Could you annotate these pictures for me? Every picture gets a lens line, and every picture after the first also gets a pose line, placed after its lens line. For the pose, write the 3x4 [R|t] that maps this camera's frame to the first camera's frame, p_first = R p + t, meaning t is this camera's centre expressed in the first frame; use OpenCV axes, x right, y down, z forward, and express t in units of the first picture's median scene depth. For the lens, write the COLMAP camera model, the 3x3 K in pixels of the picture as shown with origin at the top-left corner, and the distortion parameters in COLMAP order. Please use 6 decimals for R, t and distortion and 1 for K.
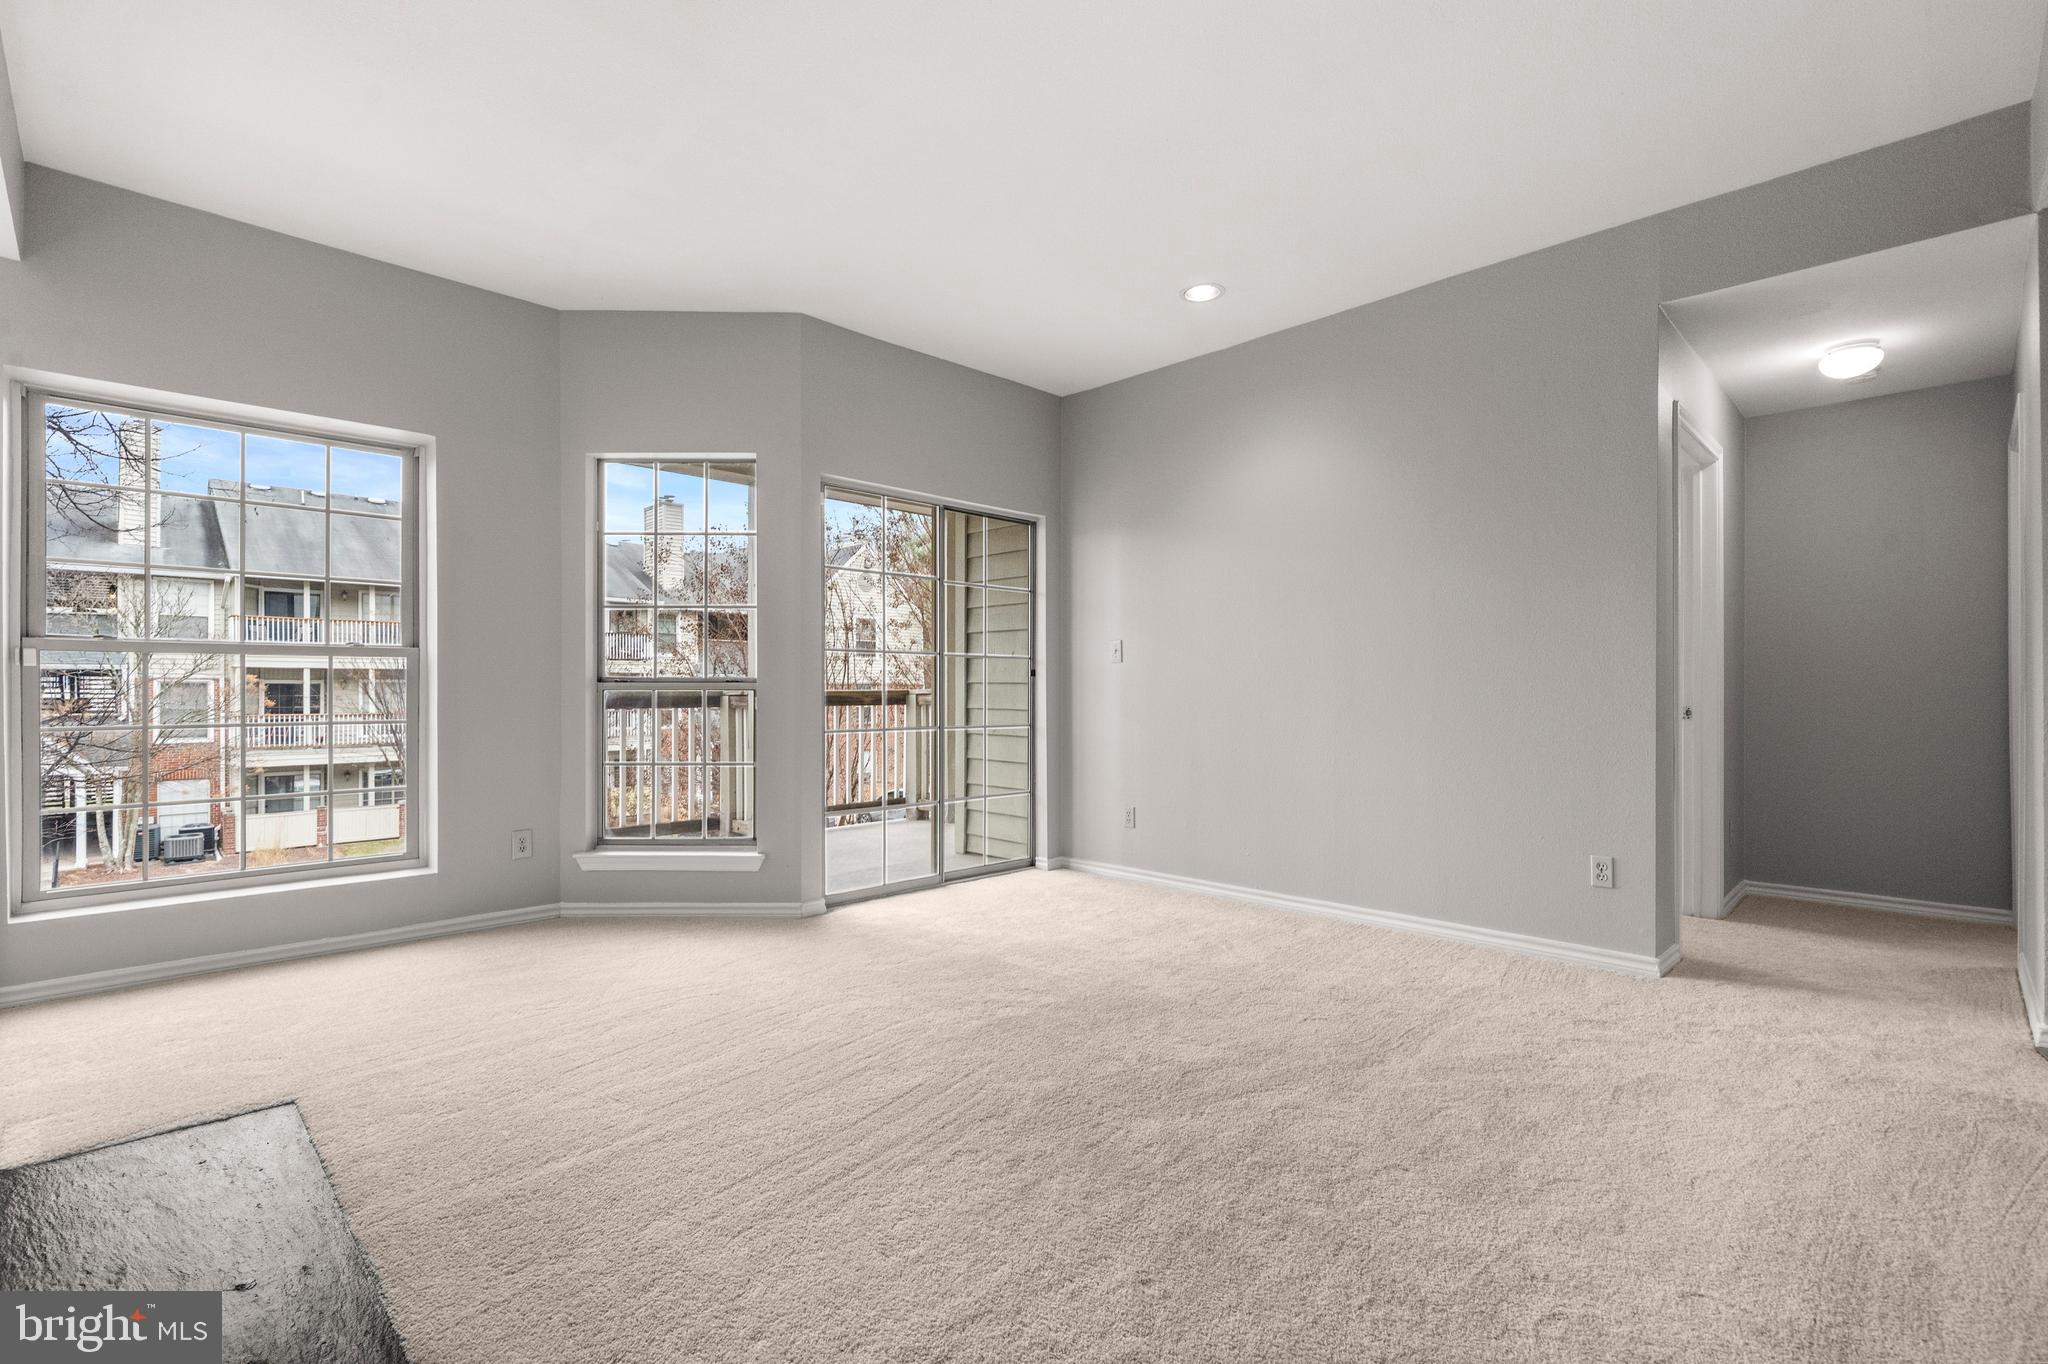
lens RADIAL K [[910.6, 0, 1029.9], [0, 910.6, 693.3], [0, 0, 1]] dist [0.000938, -0.000022]
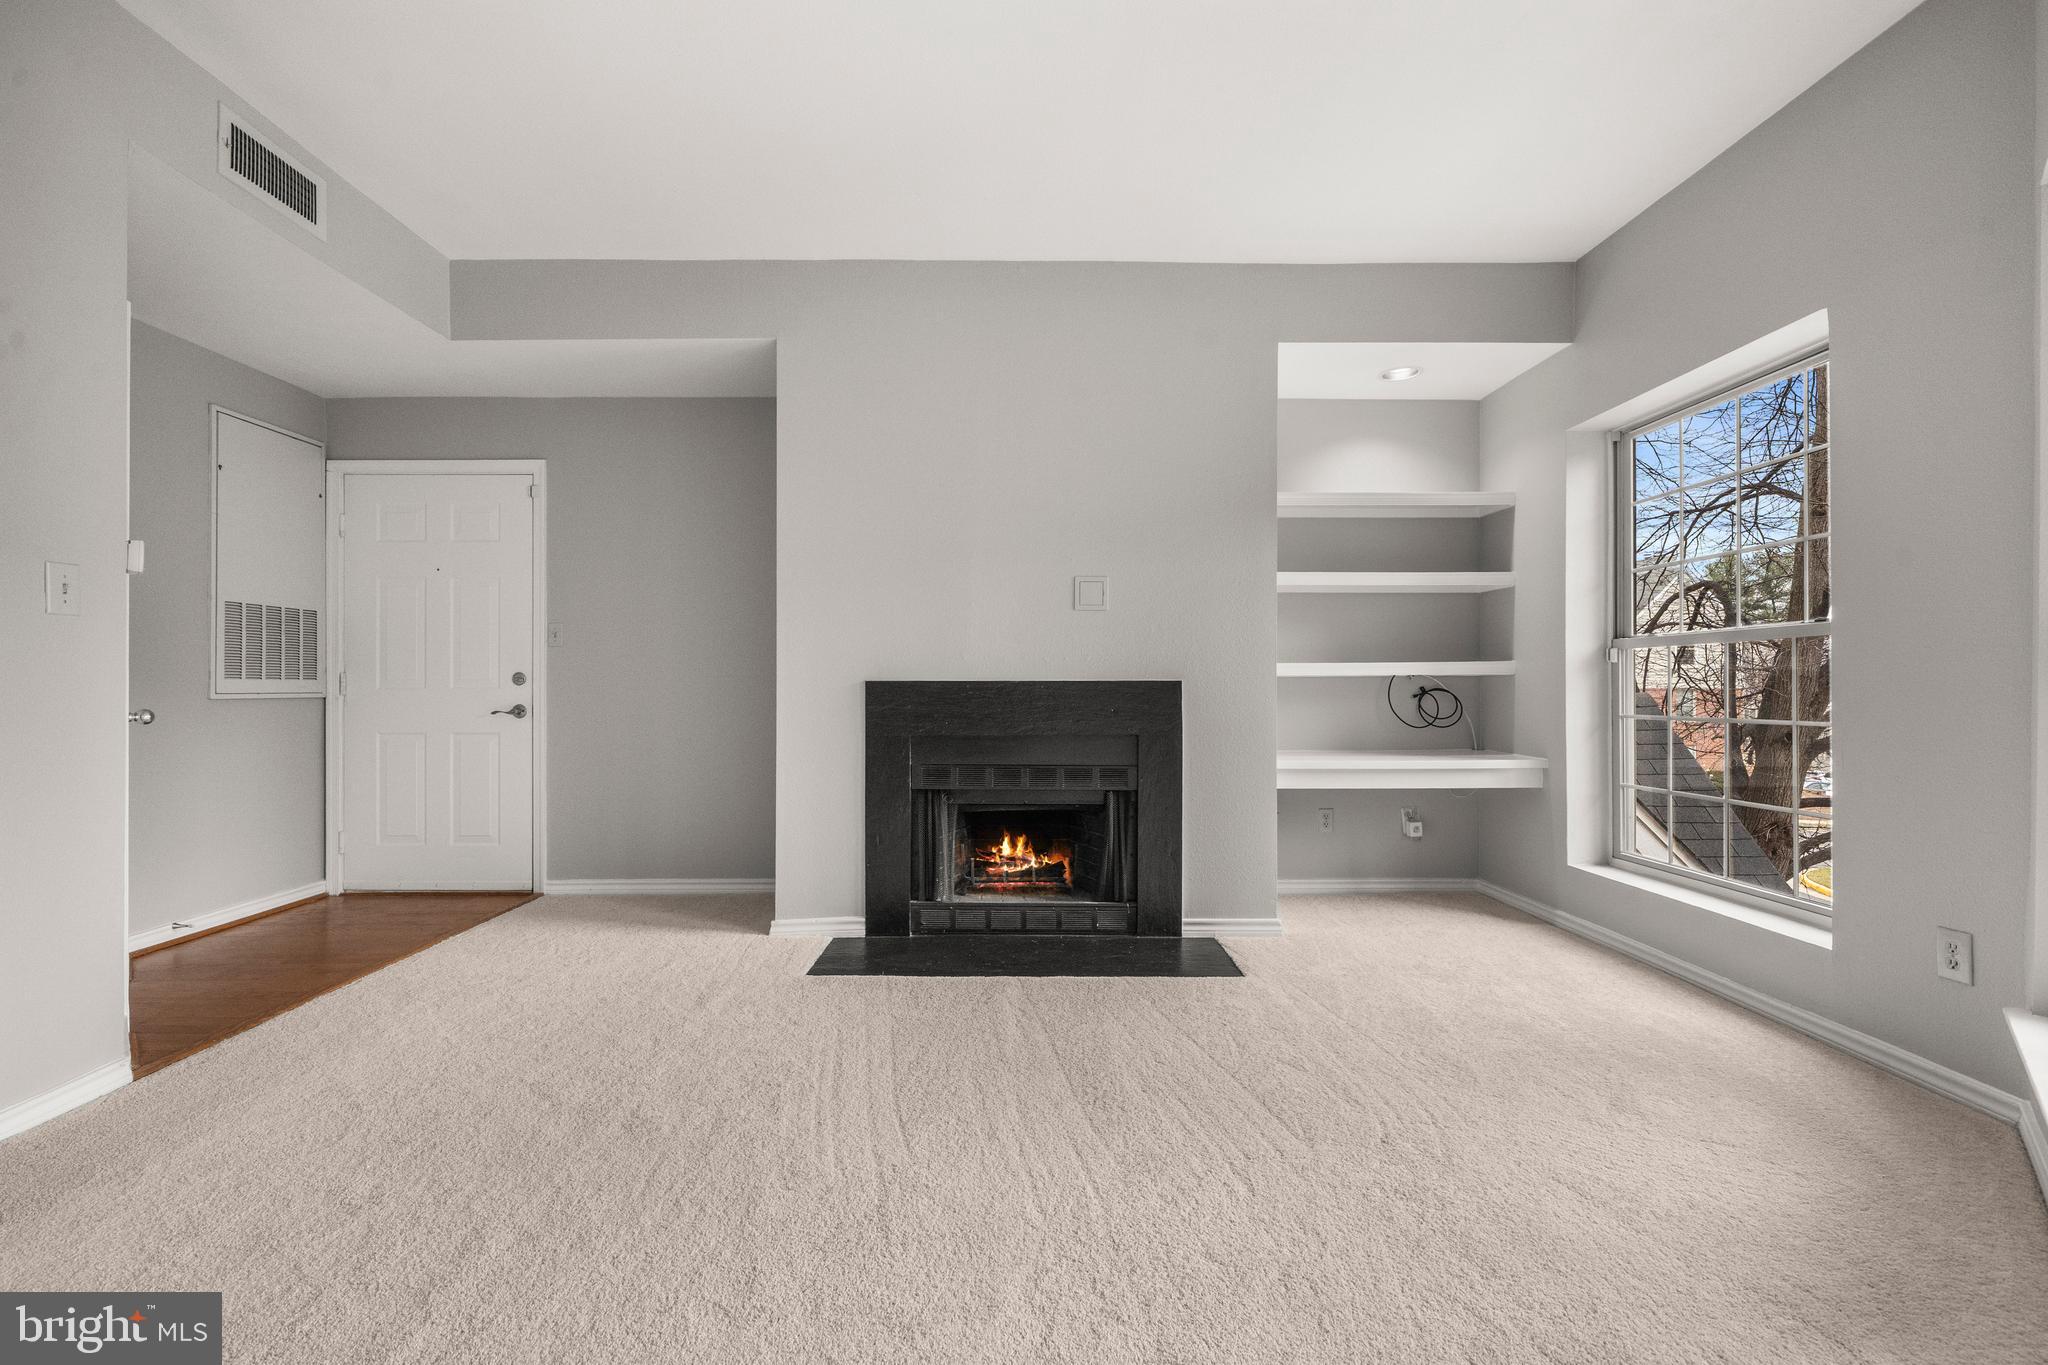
lens RADIAL K [[900.6, 0, 1024.0], [0, 900.6, 682.5], [0, 0, 1]] dist [-0.000346, -0.000169]
pose [[-0.699733, -0.003204, -0.714397, 0.175343], [0.000717, 0.999986, -0.005187, 0.001040], [0.714404, -0.004142, -0.699721, 0.738543]]
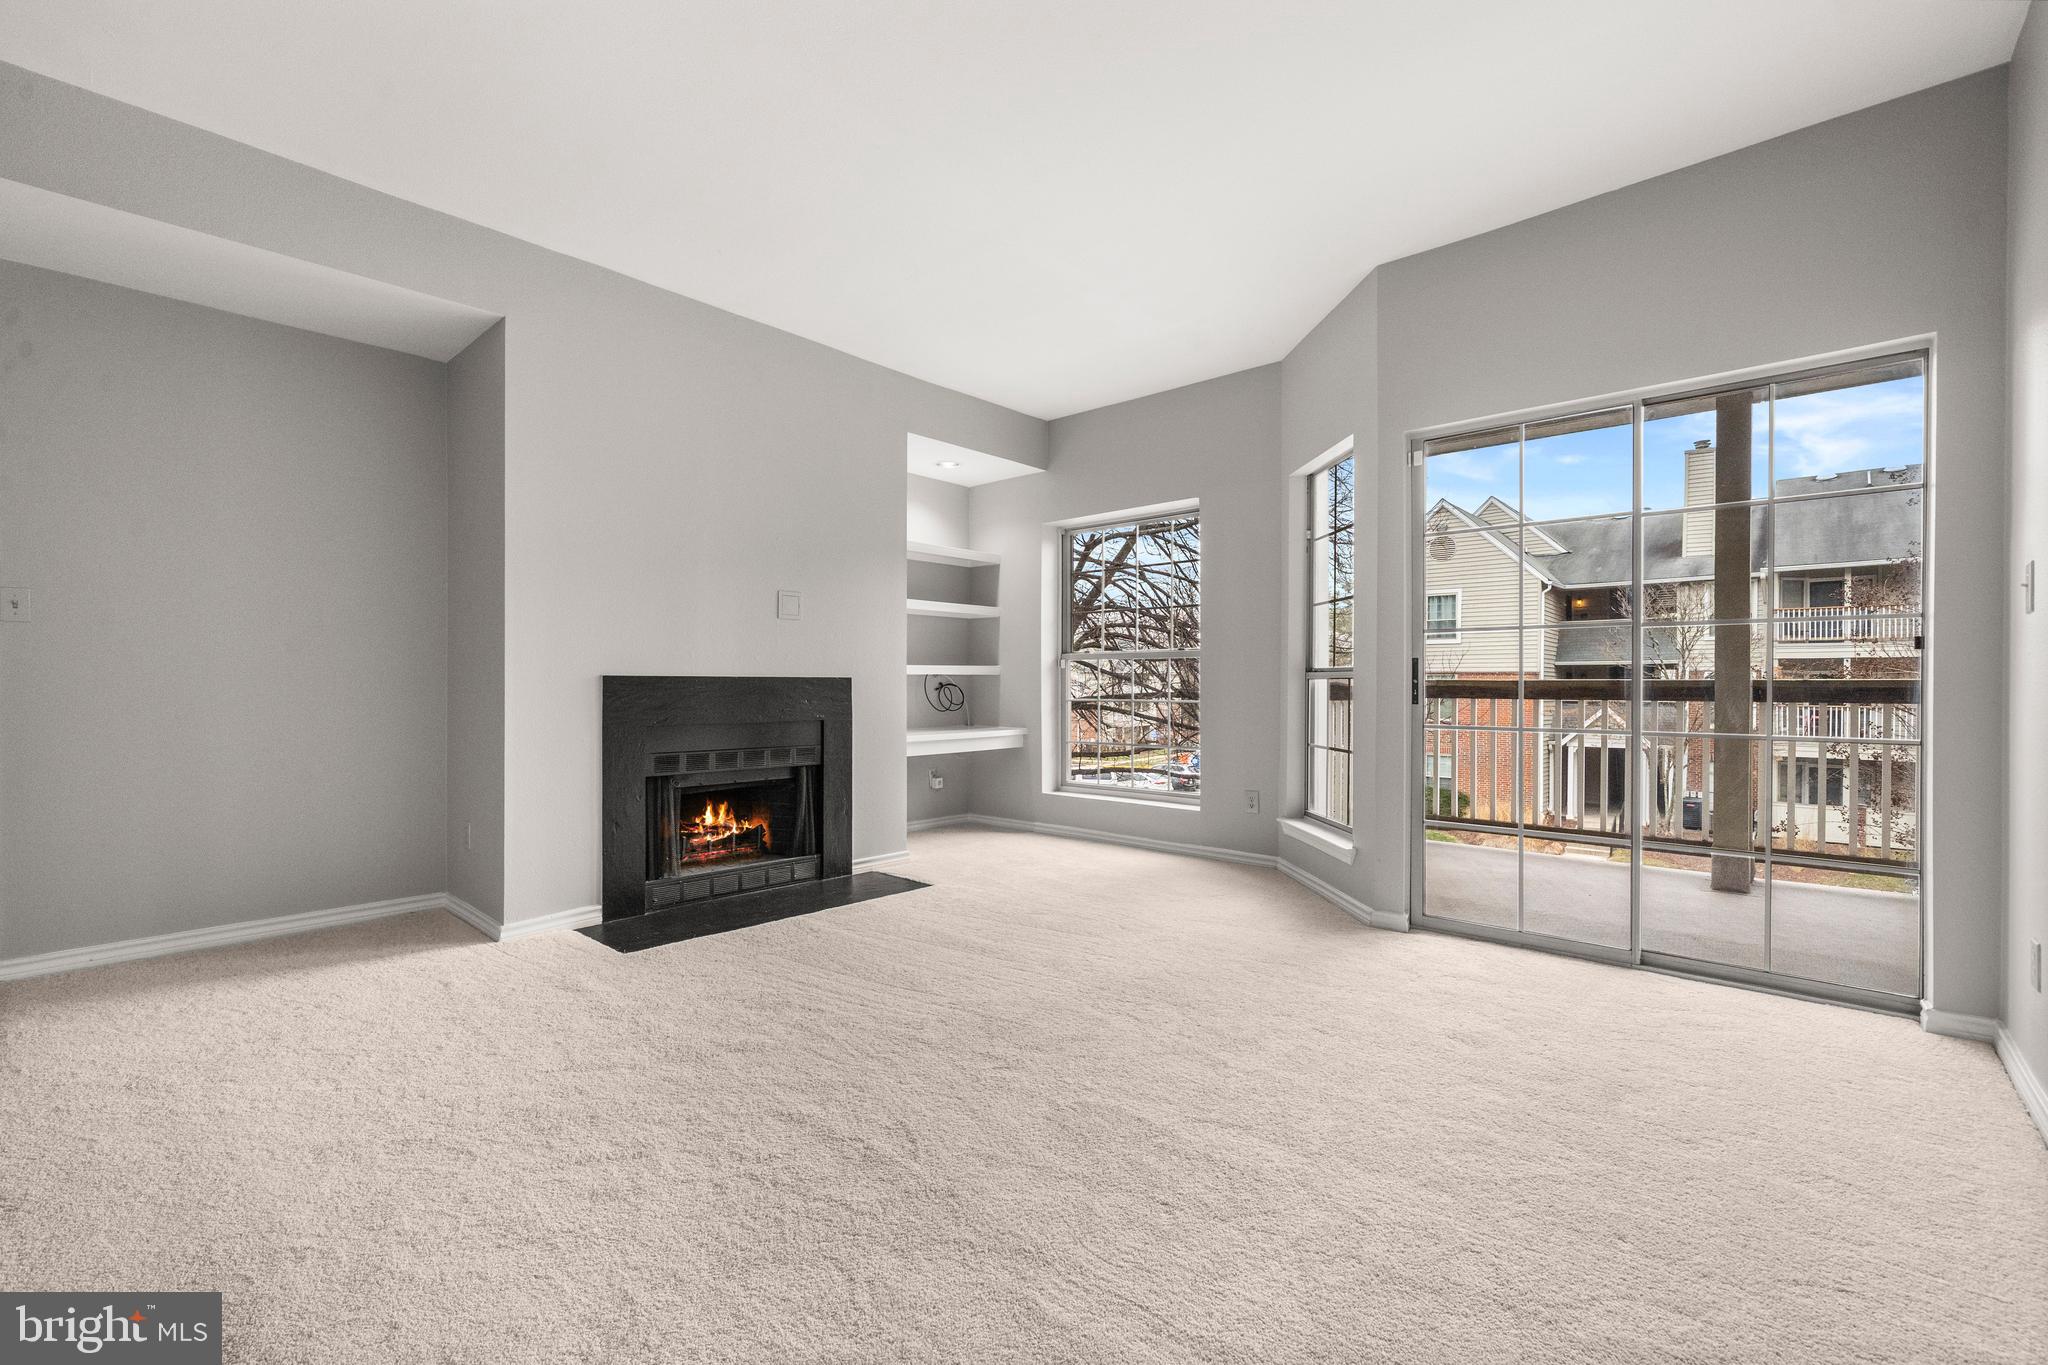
lens RADIAL K [[875.1, 0, 1024.0], [0, 875.1, 682.5], [0, 0, 1]] dist [0.002178, -0.000049]
pose [[0.055605, 0.000216, -0.998453, 0.475711], [-0.001909, 0.999998, 0.000110, 0.000557], [0.998451, 0.001900, 0.055605, 0.466199]]
